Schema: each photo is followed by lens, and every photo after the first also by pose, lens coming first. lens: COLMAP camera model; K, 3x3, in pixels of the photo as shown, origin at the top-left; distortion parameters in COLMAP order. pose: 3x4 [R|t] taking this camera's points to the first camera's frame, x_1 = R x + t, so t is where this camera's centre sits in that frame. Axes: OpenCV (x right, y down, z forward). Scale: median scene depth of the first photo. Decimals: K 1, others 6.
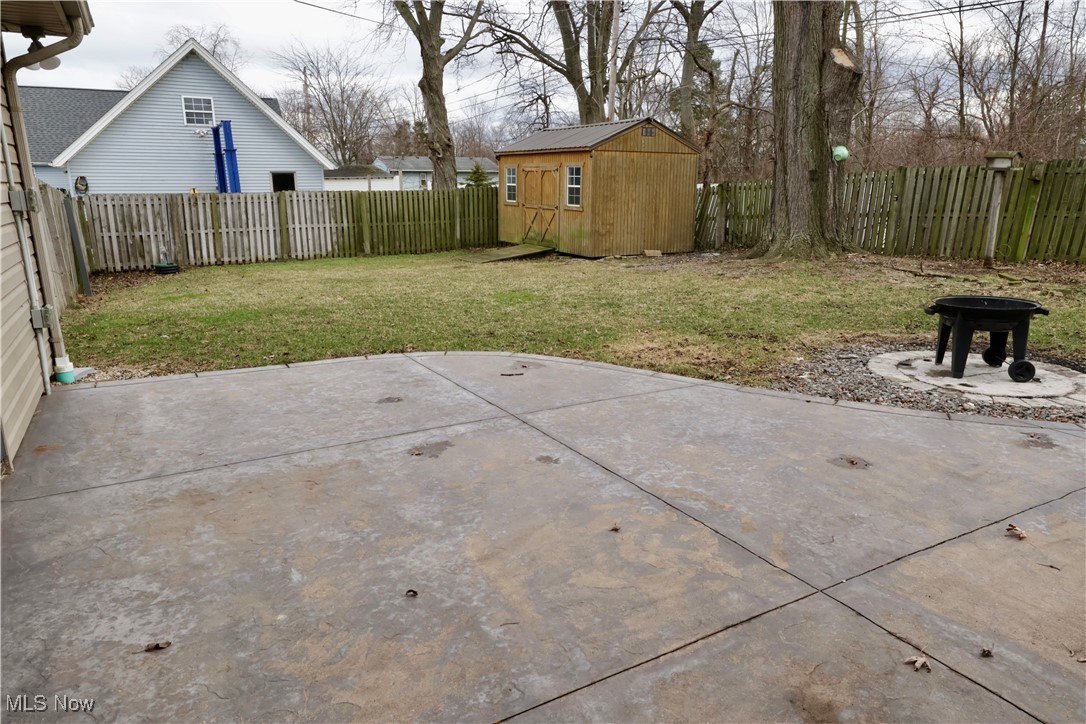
lens RADIAL K [[698.5, 0, 543.0], [0, 698.5, 362.0], [0, 0, 1]] dist [-0.006746, 0.001692]
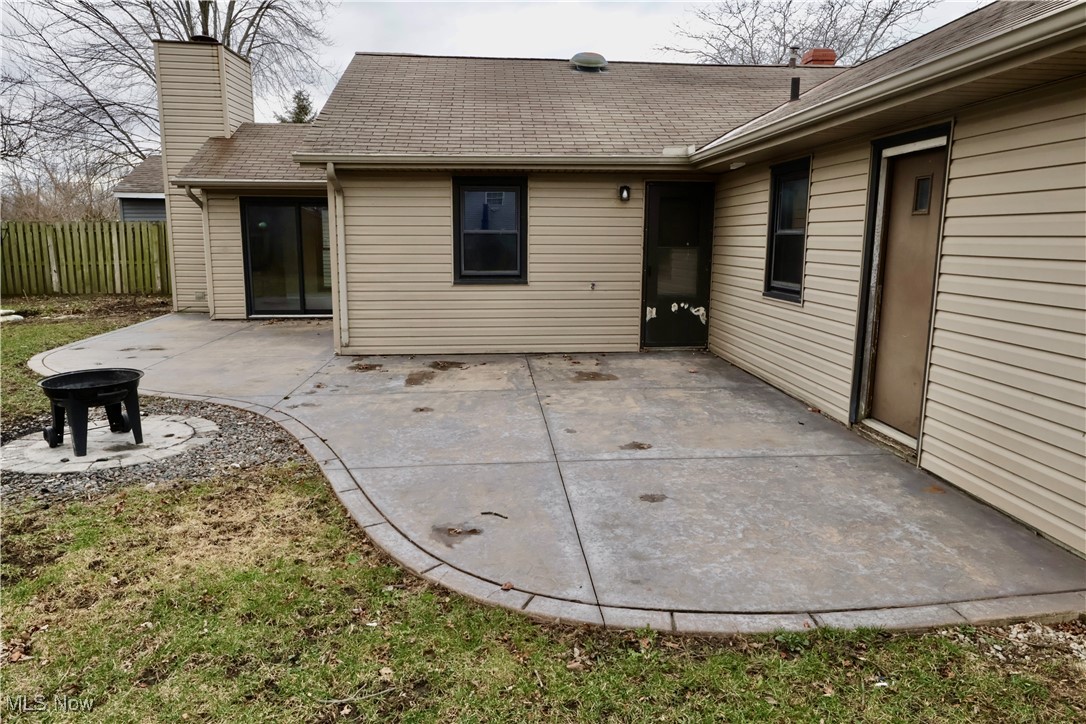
lens RADIAL K [[698.5, 0, 543.0], [0, 698.5, 362.0], [0, 0, 1]] dist [-0.006746, 0.001692]
pose [[-0.906059, -0.078677, 0.415773, -0.469095], [0.099387, 0.915509, 0.389828, -0.509268], [-0.411314, 0.394530, -0.821685, 1.783903]]
